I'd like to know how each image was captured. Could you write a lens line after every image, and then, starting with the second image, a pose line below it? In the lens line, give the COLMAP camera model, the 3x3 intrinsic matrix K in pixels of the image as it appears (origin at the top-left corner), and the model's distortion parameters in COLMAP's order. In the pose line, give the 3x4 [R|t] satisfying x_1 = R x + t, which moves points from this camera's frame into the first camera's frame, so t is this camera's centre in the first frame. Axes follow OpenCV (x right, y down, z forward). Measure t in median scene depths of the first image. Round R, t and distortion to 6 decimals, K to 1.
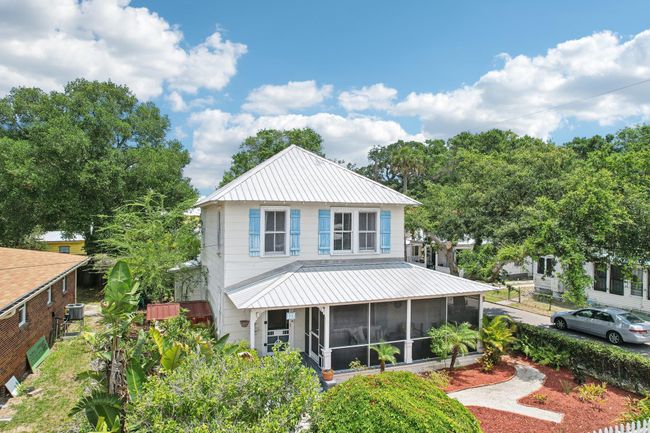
lens RADIAL K [[419.7, 0, 327.1], [0, 419.7, 216.0], [0, 0, 1]] dist [-0.089031, 0.064500]
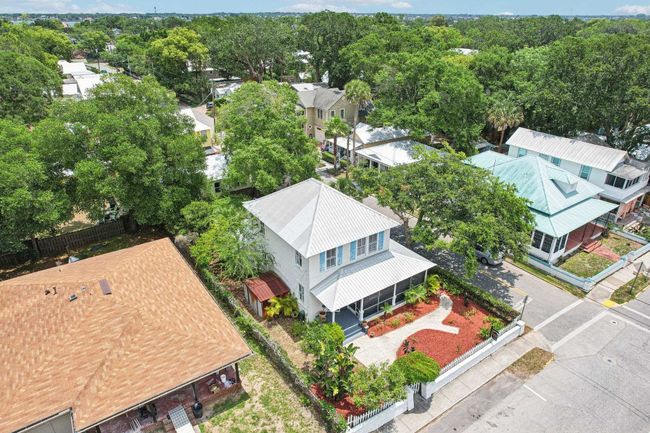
lens RADIAL K [[419.7, 0, 327.1], [0, 419.7, 216.0], [0, 0, 1]] dist [-0.089031, 0.064500]
pose [[0.975956, -0.097159, 0.195115, -0.488251], [0.001944, 0.899002, 0.437941, -0.953467], [-0.217959, -0.427032, 0.877575, -0.580102]]
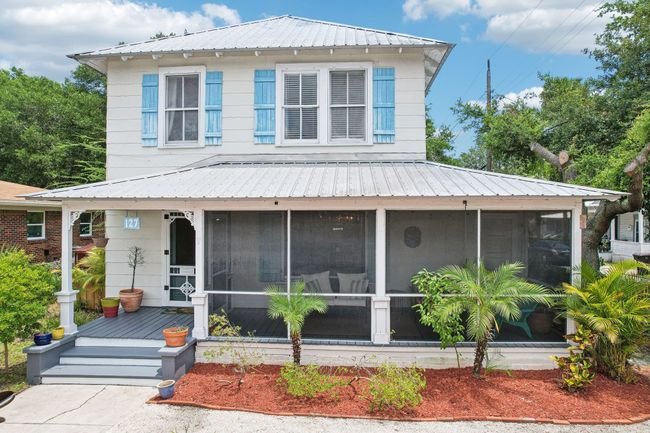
lens RADIAL K [[419.7, 0, 327.1], [0, 419.7, 216.0], [0, 0, 1]] dist [-0.089031, 0.064500]
pose [[0.906457, -0.010560, -0.422167, 0.327037], [0.009279, 0.999944, -0.005089, 0.201116], [0.422197, 0.000696, 0.906504, 0.520980]]
